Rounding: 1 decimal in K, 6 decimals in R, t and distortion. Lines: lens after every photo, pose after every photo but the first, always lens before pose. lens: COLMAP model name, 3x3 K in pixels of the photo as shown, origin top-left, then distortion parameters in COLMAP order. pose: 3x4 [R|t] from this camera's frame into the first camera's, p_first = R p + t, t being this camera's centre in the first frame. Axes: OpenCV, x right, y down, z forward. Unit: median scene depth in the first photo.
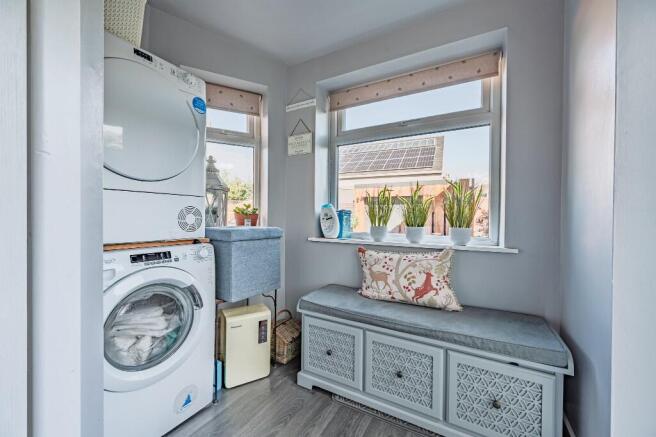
lens RADIAL K [[265.5, 0, 327.9], [0, 265.5, 219.7], [0, 0, 1]] dist [0.002444, -0.000398]
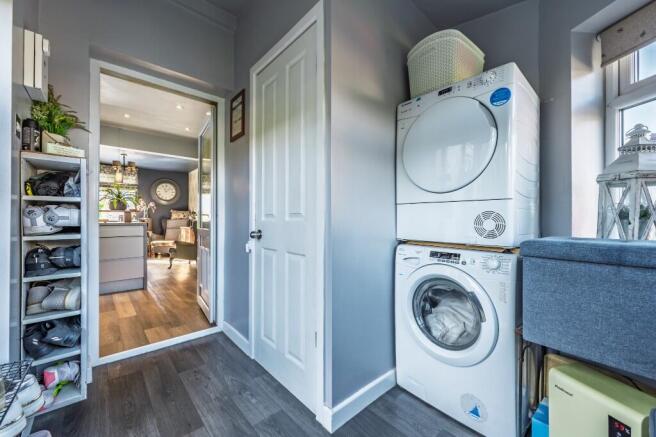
lens RADIAL K [[265.5, 0, 328.8], [0, 265.5, 217.3], [0, 0, 1]] dist [0.002444, -0.000398]
pose [[-0.324223, -0.013259, -0.945888, 0.587601], [-0.012674, 0.999873, -0.009672, -0.013184], [0.945896, 0.008852, -0.324349, 0.820361]]
